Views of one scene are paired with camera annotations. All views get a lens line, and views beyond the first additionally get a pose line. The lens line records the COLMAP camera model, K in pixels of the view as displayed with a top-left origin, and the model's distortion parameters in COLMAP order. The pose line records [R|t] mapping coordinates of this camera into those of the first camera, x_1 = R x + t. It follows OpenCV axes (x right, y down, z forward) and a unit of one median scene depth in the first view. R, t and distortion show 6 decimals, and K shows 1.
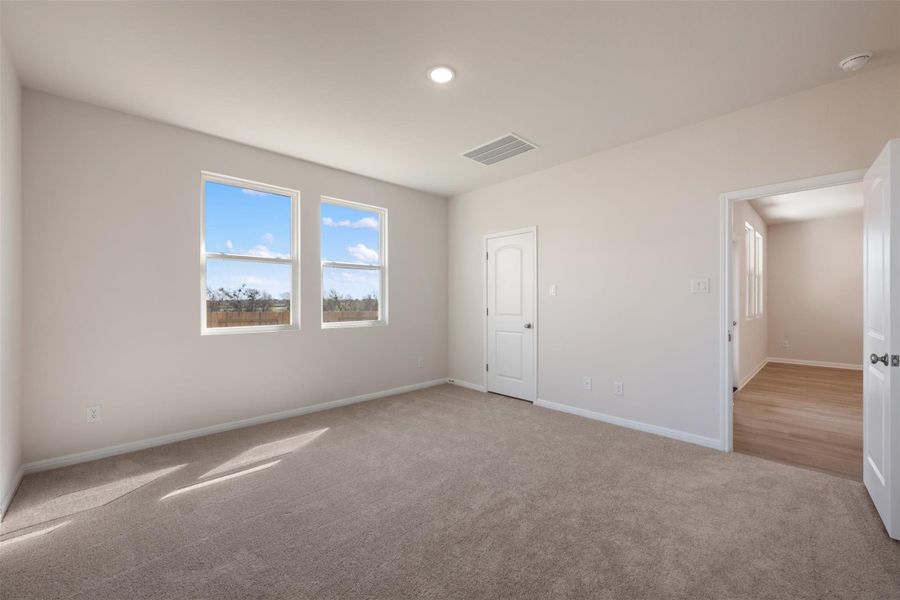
lens RADIAL K [[358.5, 0, 447.9], [0, 358.5, 299.5], [0, 0, 1]] dist [-0.000387, 0.000015]
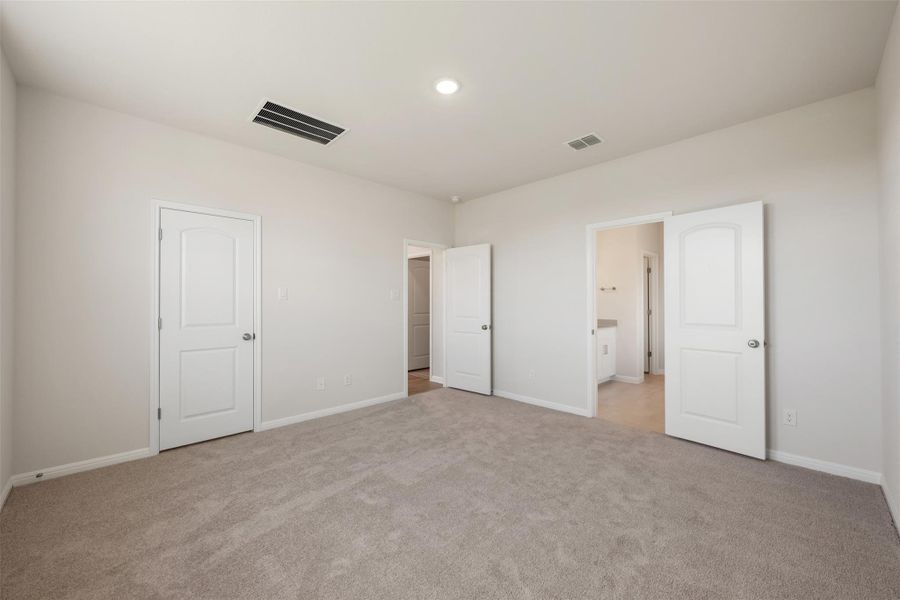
lens RADIAL K [[354.3, 0, 449.0], [0, 354.3, 301.3], [0, 0, 1]] dist [-0.000048, -0.000145]
pose [[-0.019972, 0.009433, 0.999756, -0.576240], [0.001067, 0.999955, -0.009414, 0.001998], [-0.999800, 0.000879, -0.019982, 0.571065]]
